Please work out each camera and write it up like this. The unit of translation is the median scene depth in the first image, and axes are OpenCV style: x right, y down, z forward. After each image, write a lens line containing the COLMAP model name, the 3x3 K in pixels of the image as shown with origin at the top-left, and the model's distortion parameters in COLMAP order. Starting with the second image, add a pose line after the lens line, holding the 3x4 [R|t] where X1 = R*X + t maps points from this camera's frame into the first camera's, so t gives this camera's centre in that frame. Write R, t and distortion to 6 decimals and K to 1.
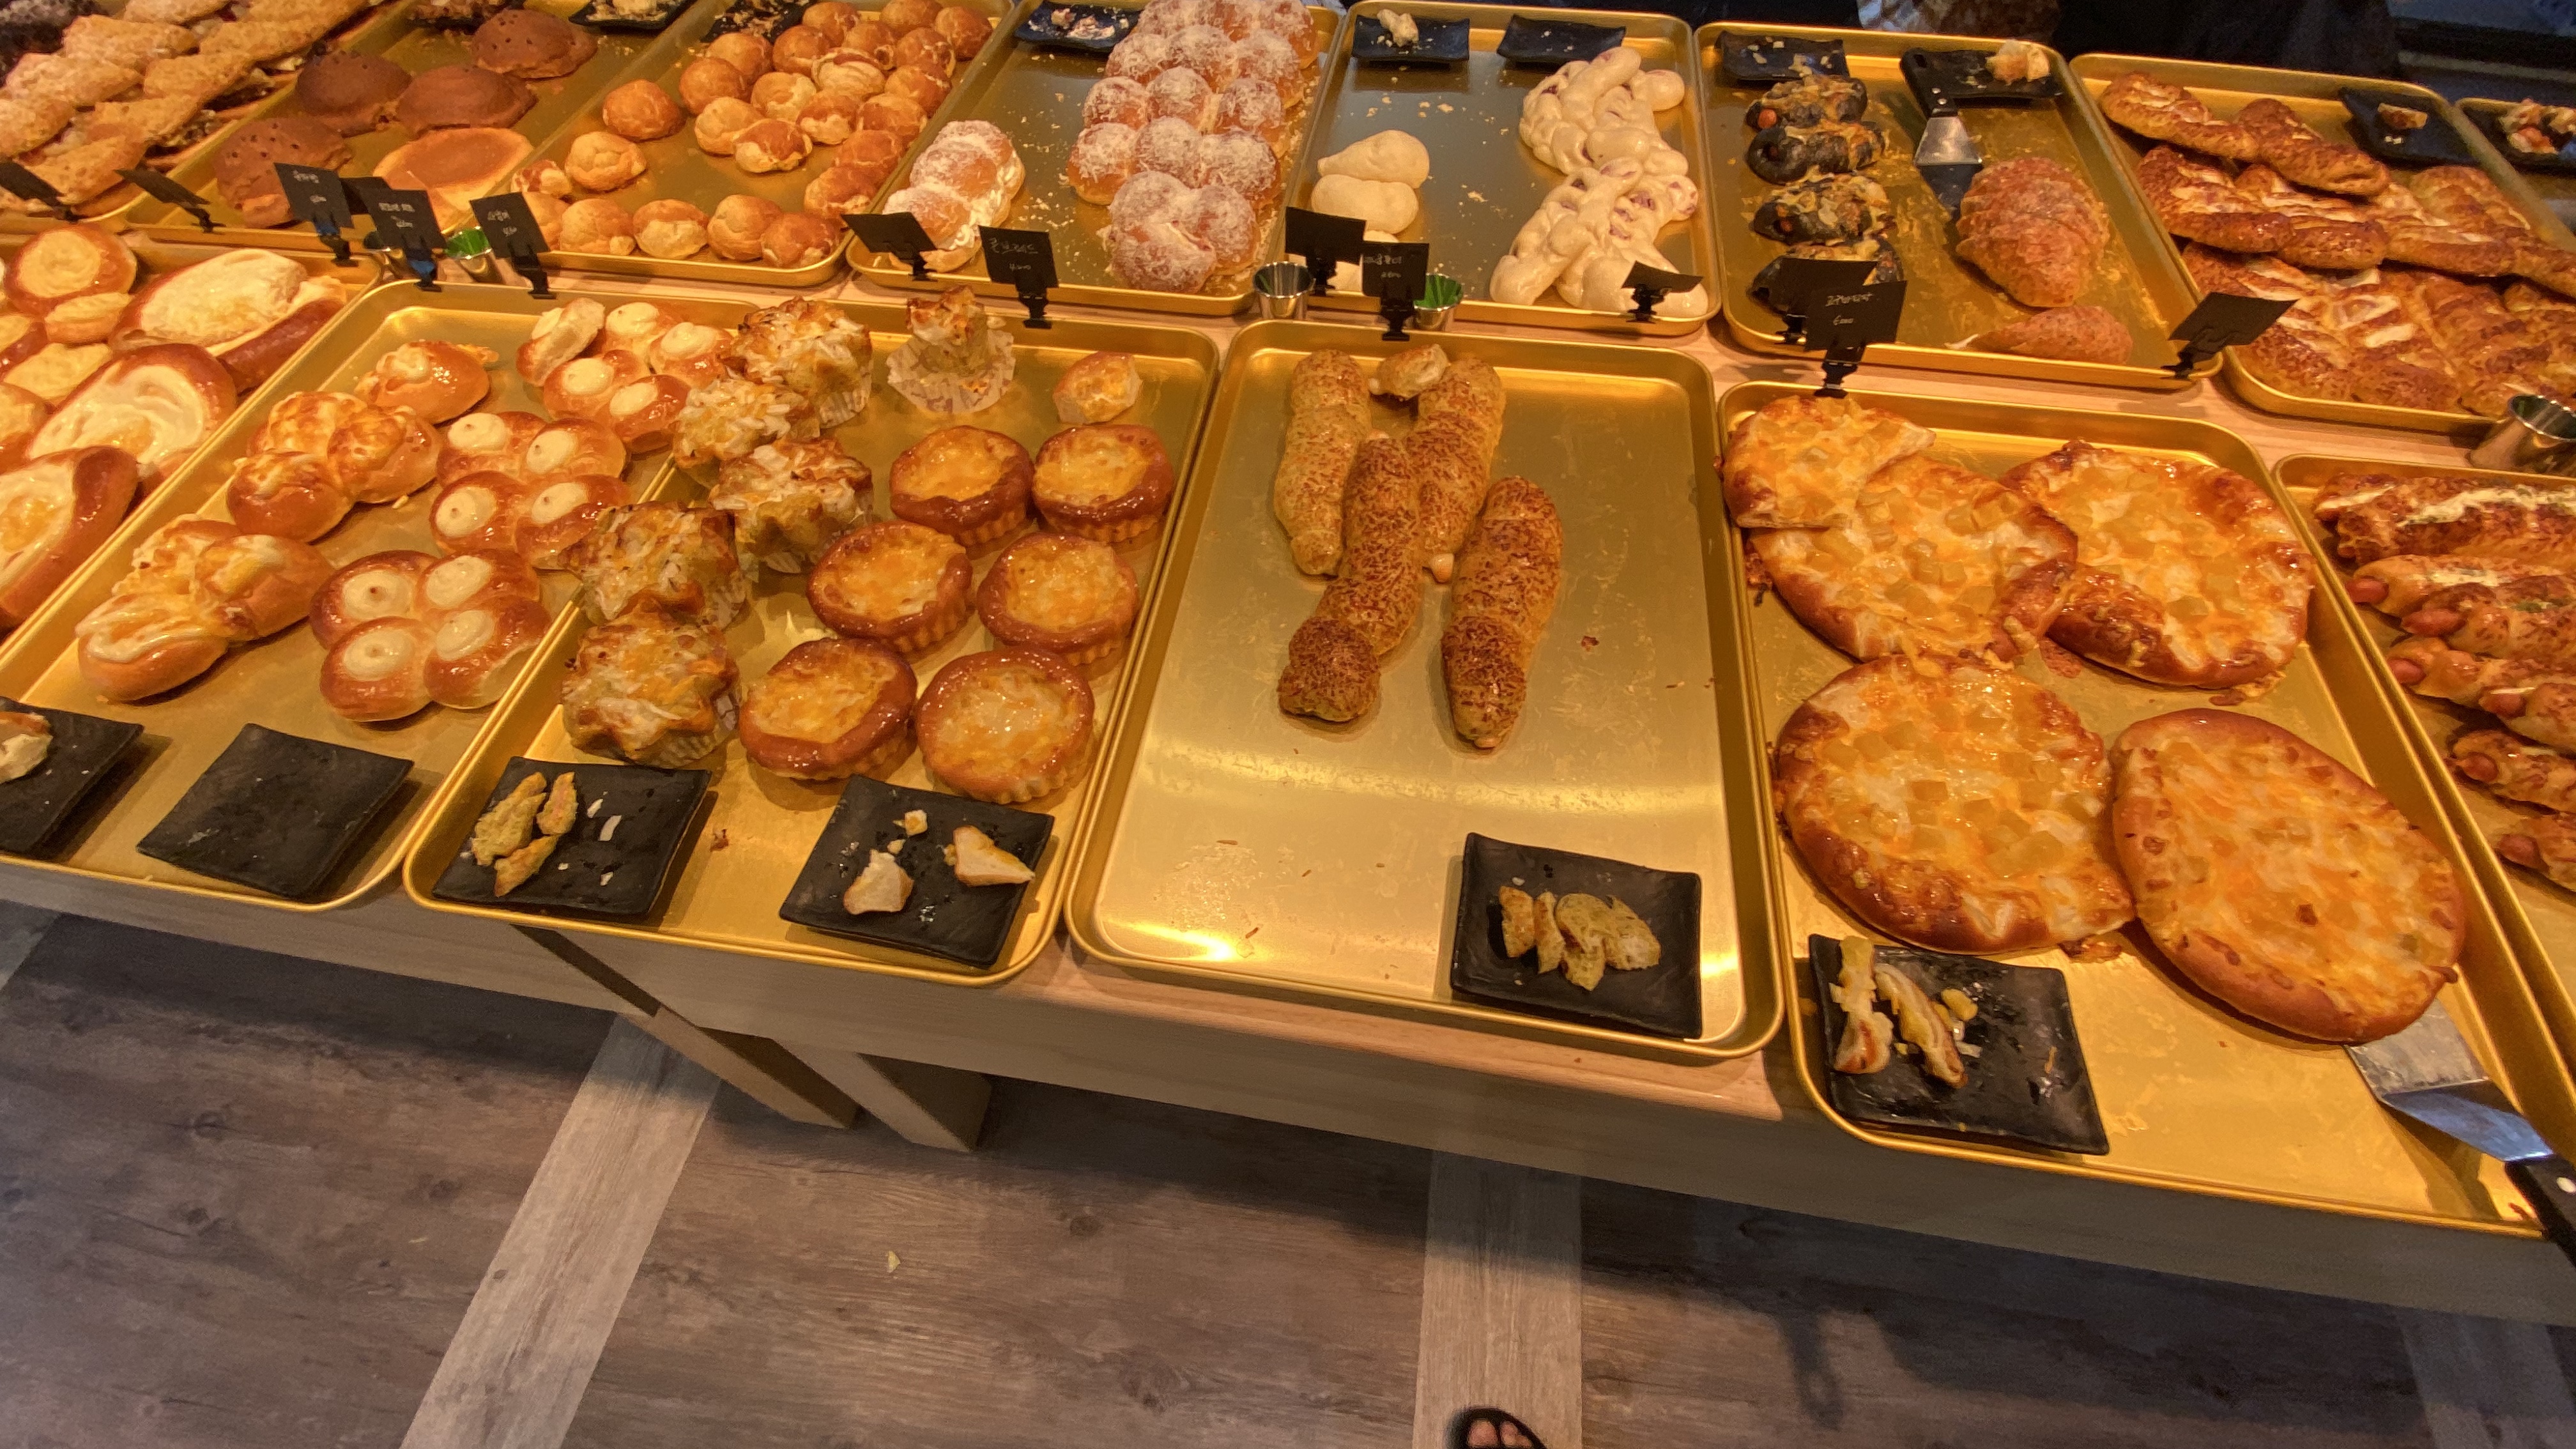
lens RADIAL K [[1076.6, 0, 1288.0], [0, 1076.6, 724.5], [0, 0, 1]] dist [0.020148, -0.020891]
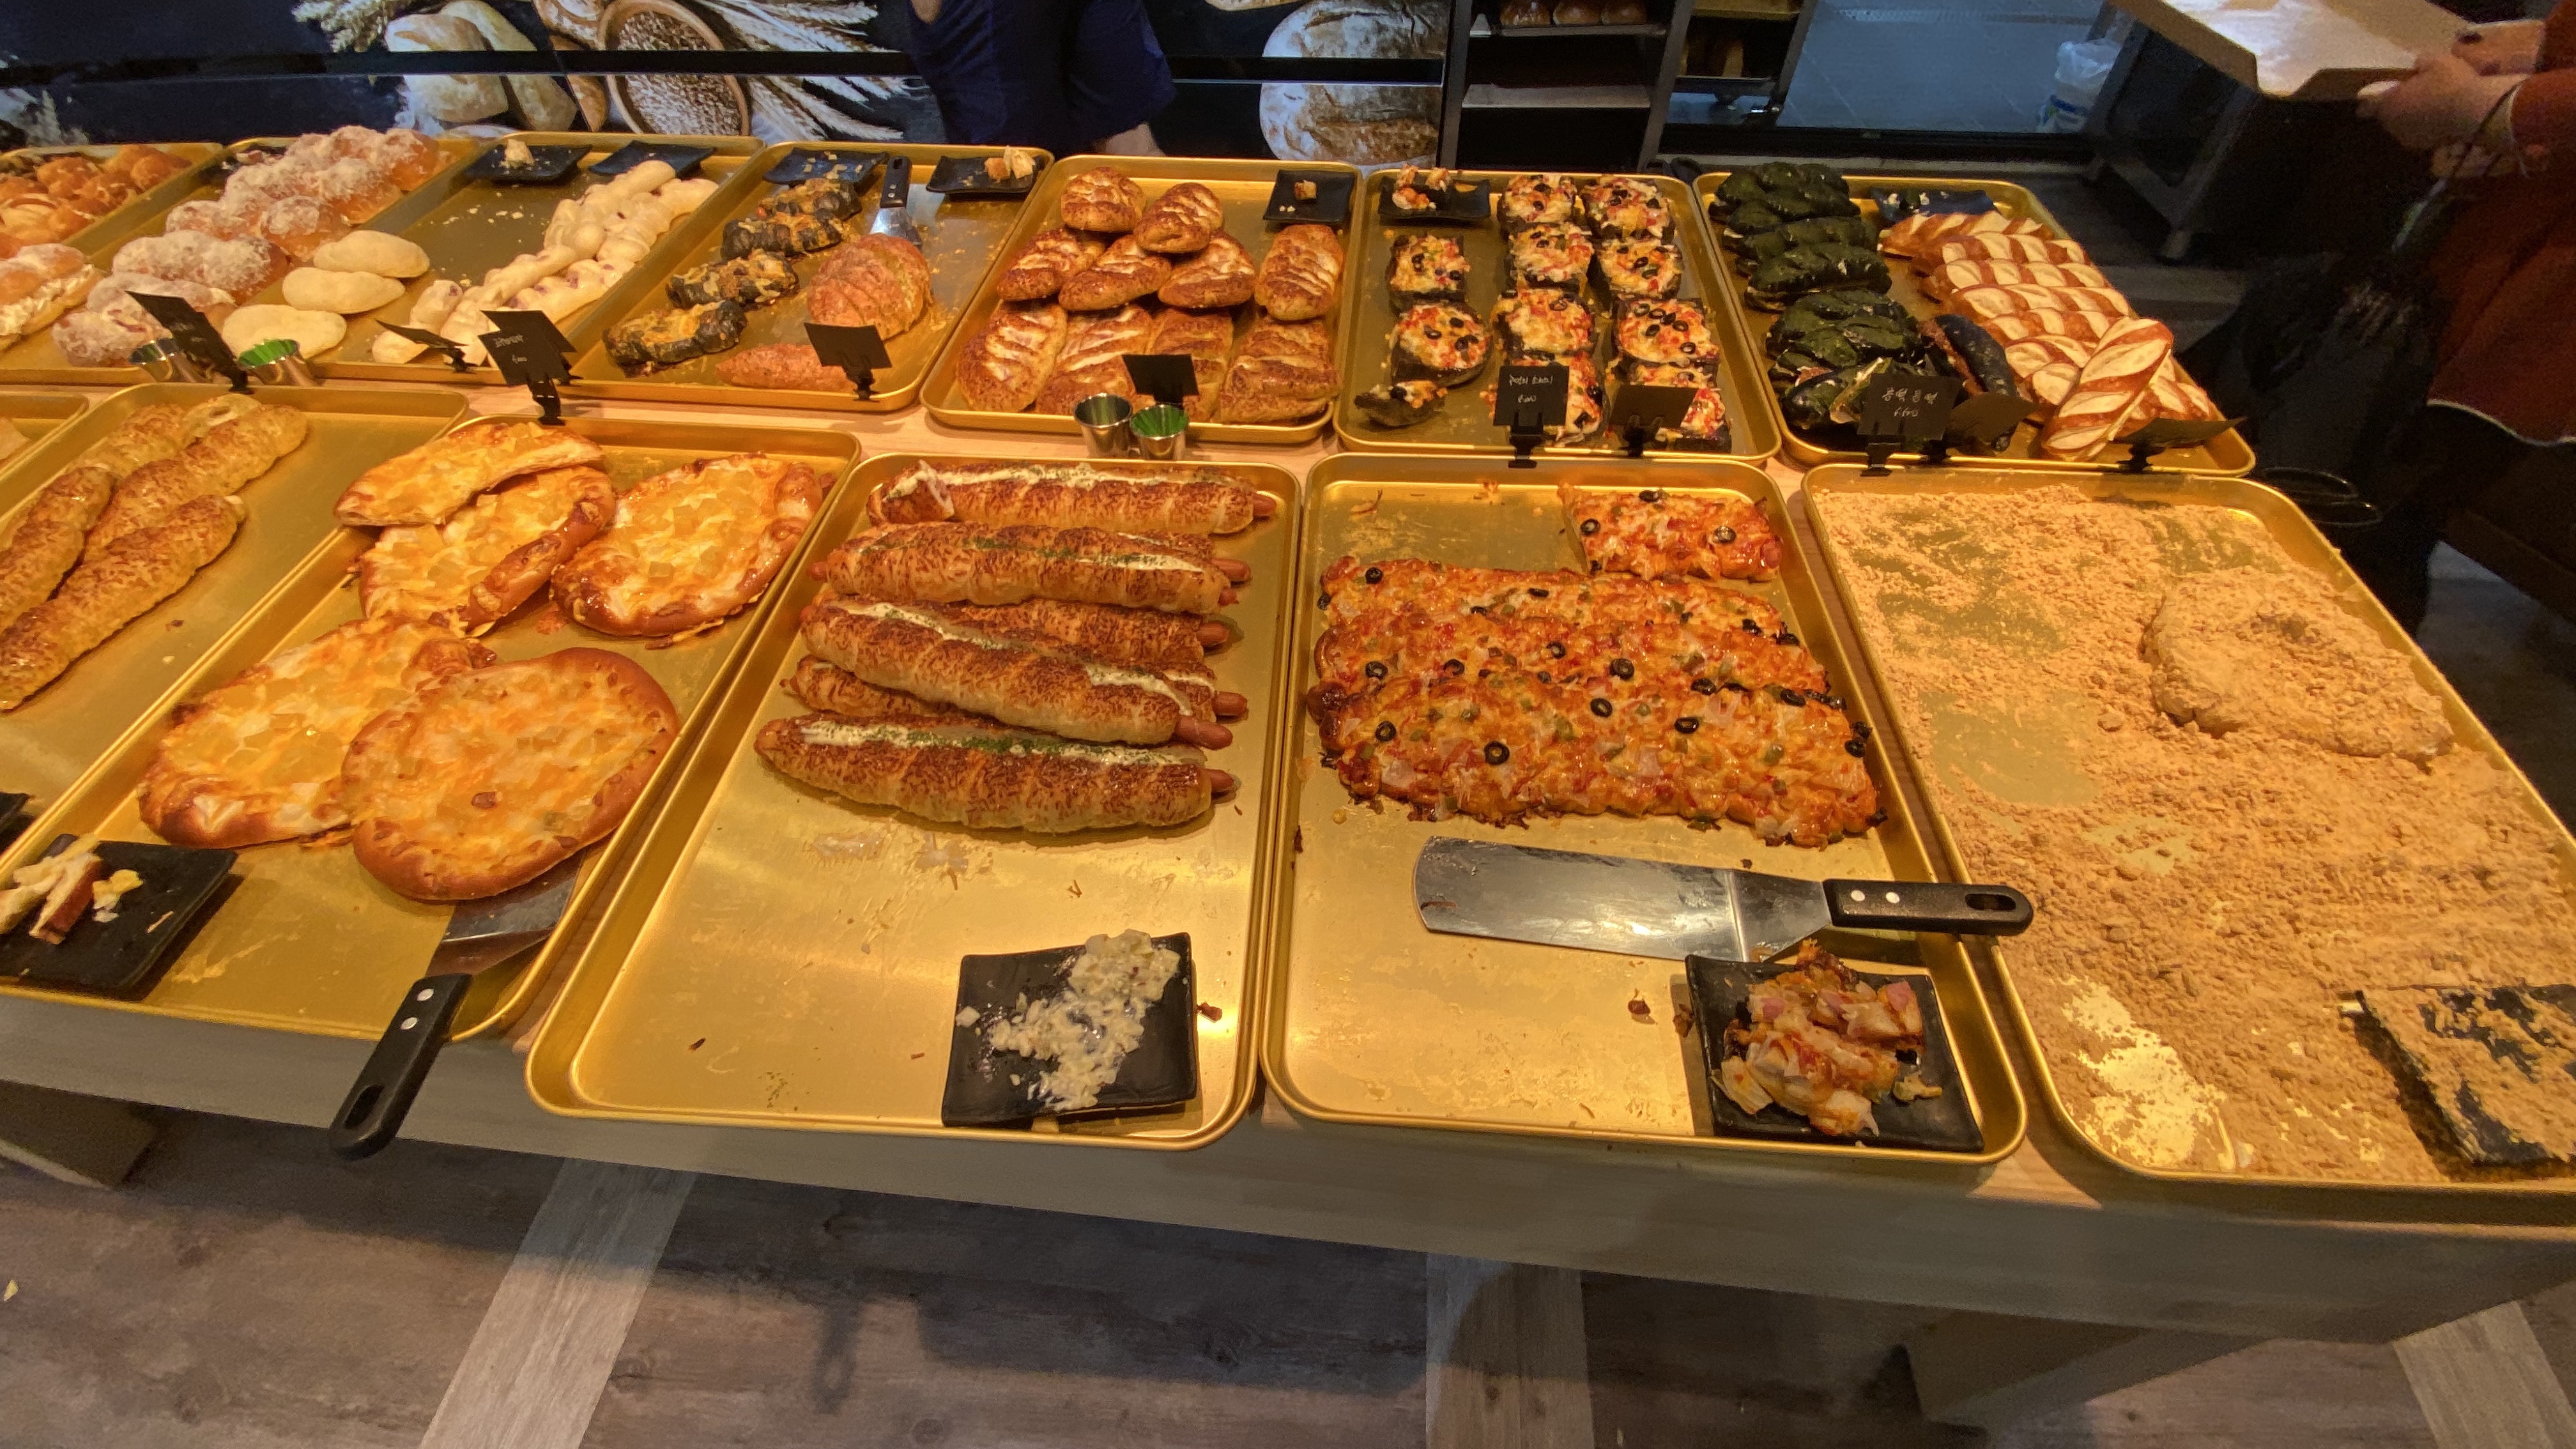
lens RADIAL K [[1076.6, 0, 1288.0], [0, 1076.6, 724.5], [0, 0, 1]] dist [0.020148, -0.020891]
pose [[0.998474, -0.041658, 0.036240, 0.897839], [0.045541, 0.992447, -0.113908, 0.135925], [-0.031221, 0.115385, 0.992830, -0.104426]]
